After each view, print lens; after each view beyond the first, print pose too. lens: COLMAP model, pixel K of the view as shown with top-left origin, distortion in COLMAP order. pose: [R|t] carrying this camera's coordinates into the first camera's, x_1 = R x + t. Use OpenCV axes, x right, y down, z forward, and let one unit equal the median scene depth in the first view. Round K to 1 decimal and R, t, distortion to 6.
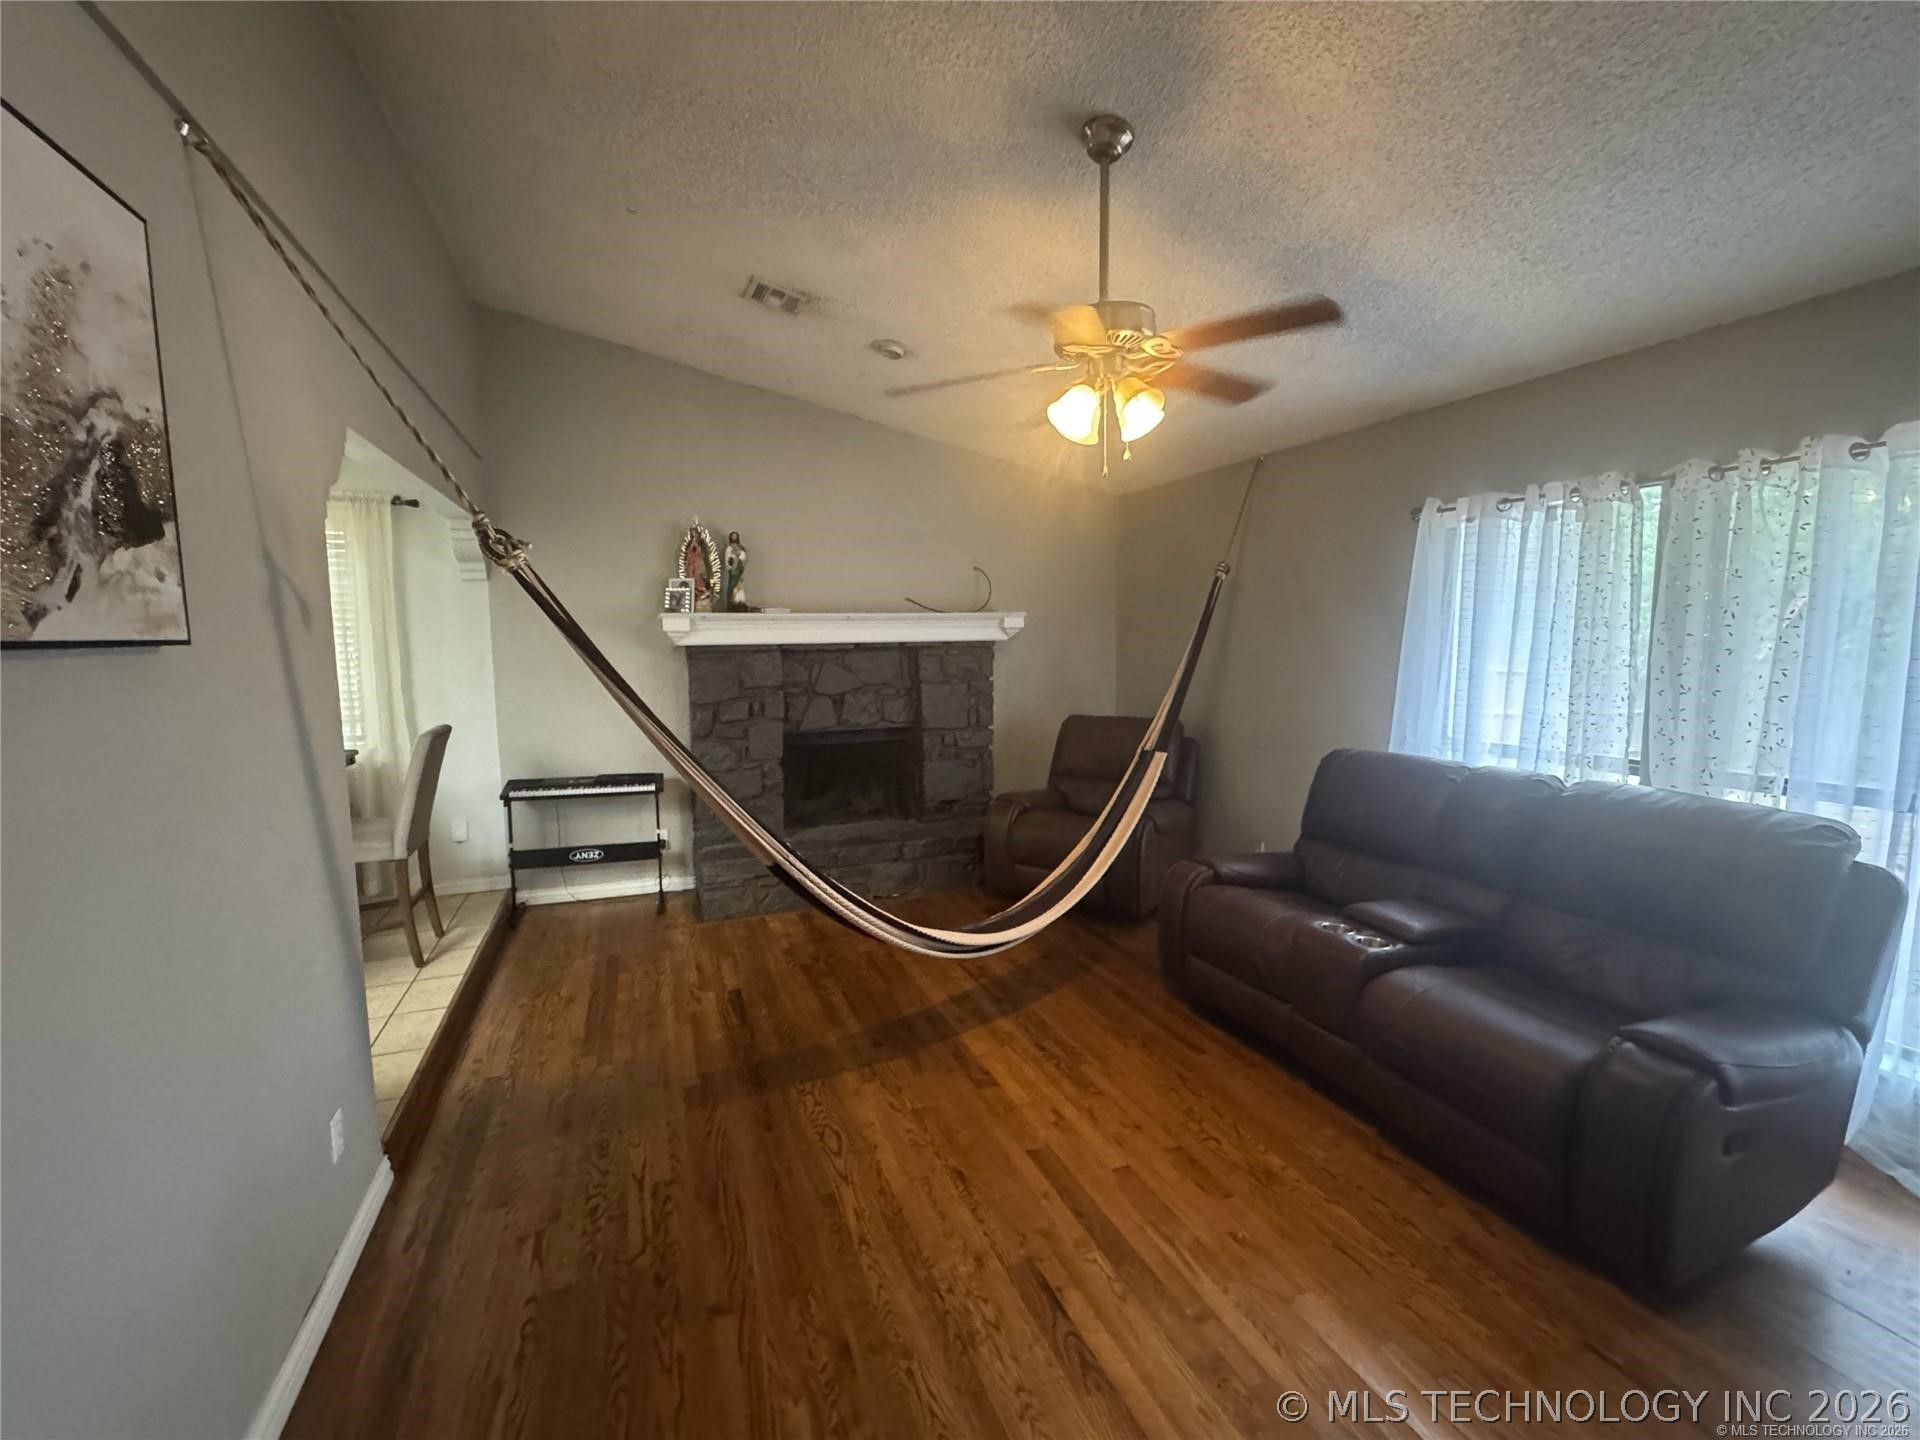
lens RADIAL K [[833.4, 0, 961.8], [0, 833.4, 710.0], [0, 0, 1]] dist [0.002586, 0.000339]
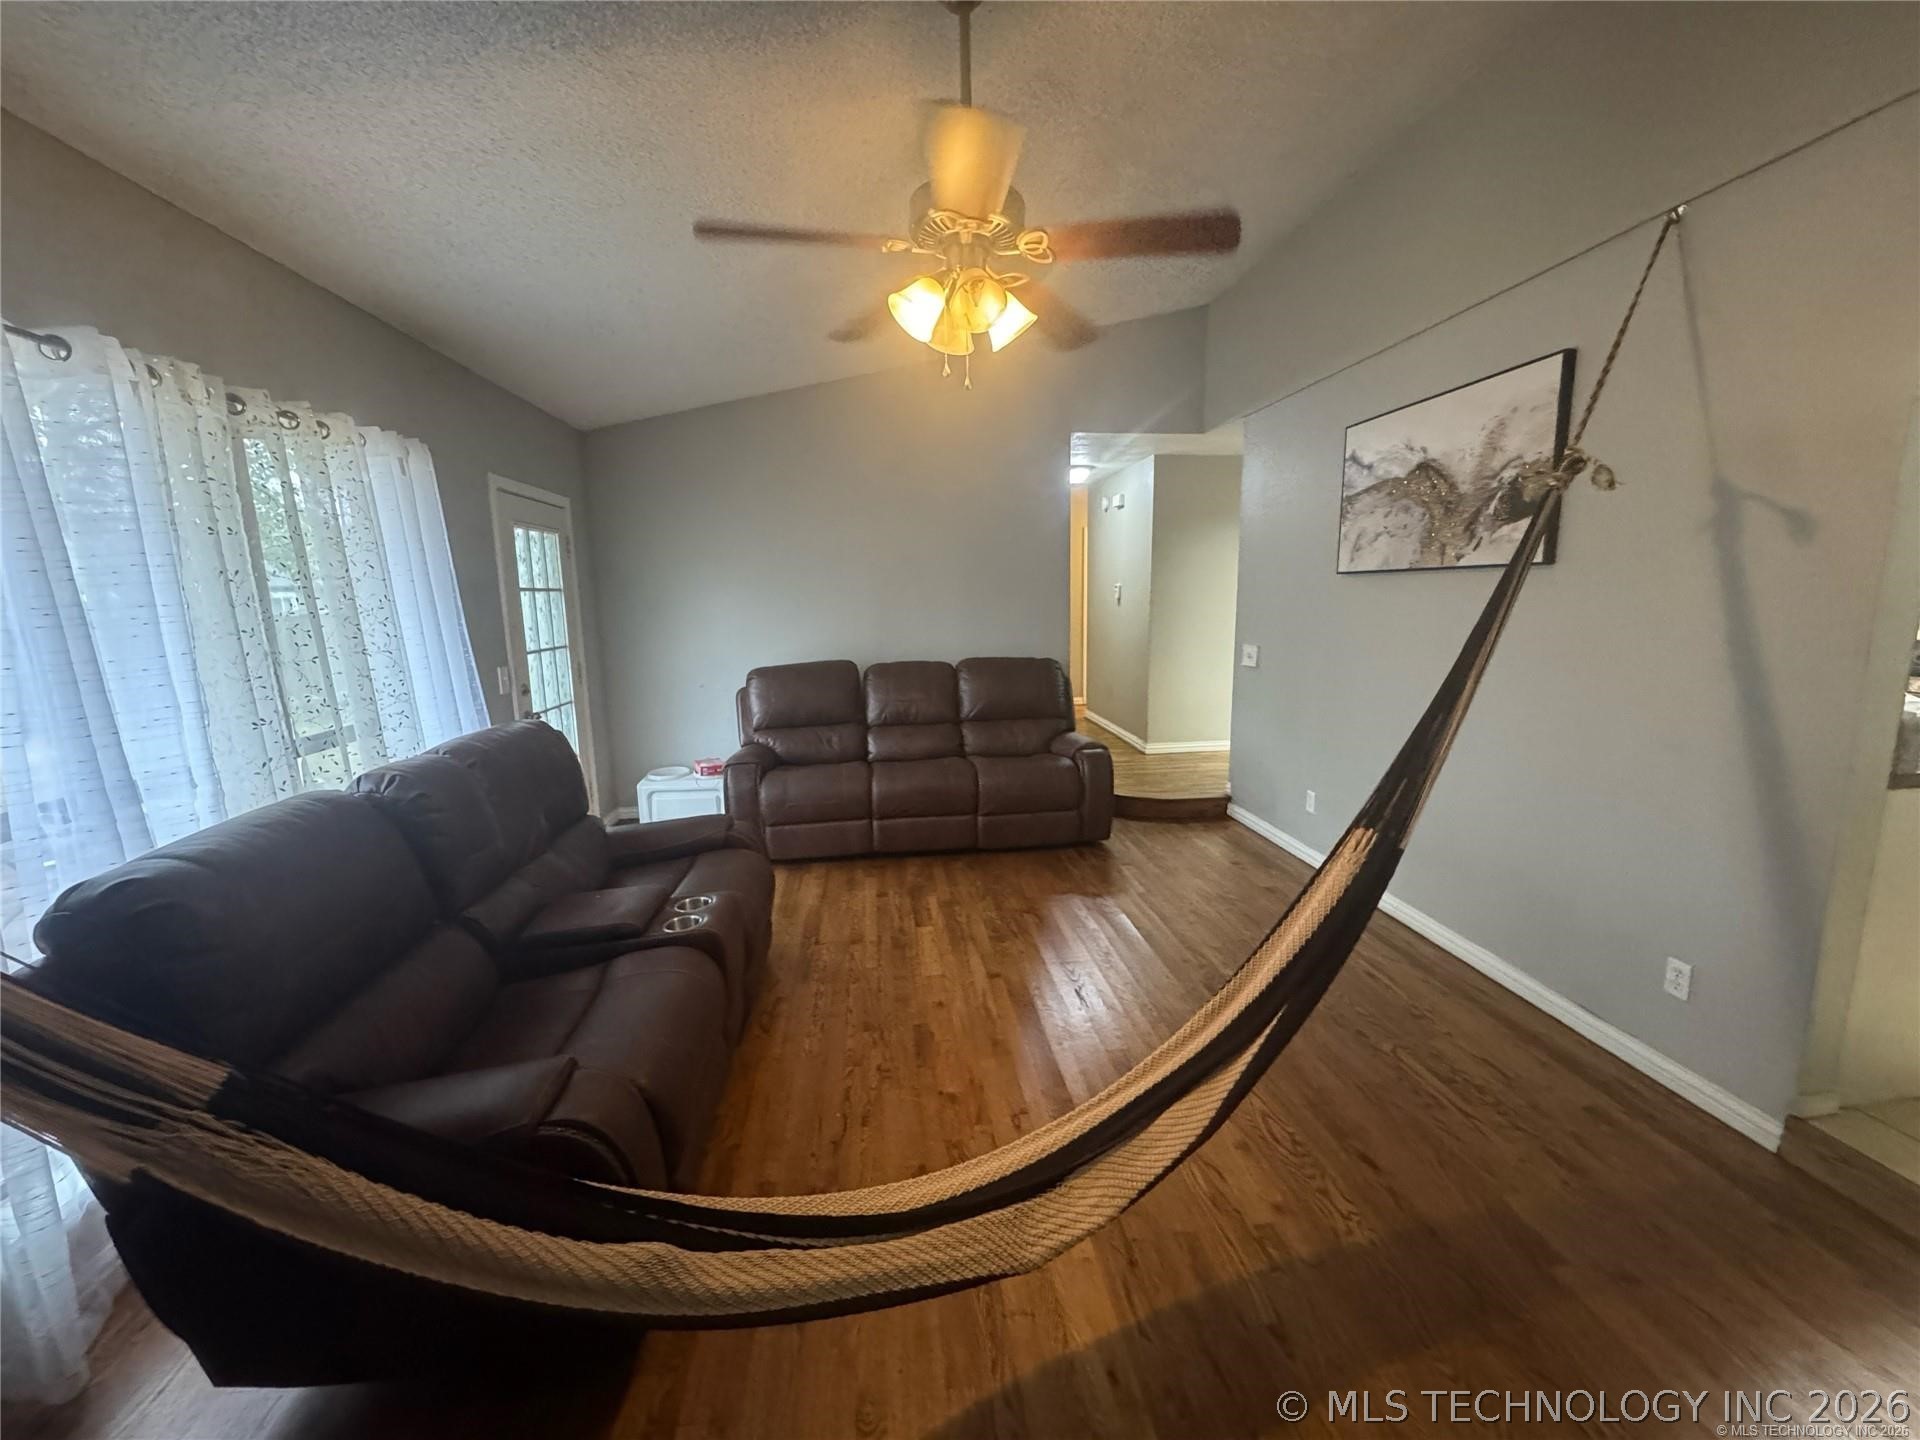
lens RADIAL K [[771.6, 0, 961.5], [0, 771.6, 721.4], [0, 0, 1]] dist [-0.002288, 0.000144]
pose [[-0.967619, -0.014470, 0.252002, -0.058438], [0.050642, 0.966927, 0.249974, -0.292624], [-0.247285, 0.254641, -0.934884, 3.753733]]
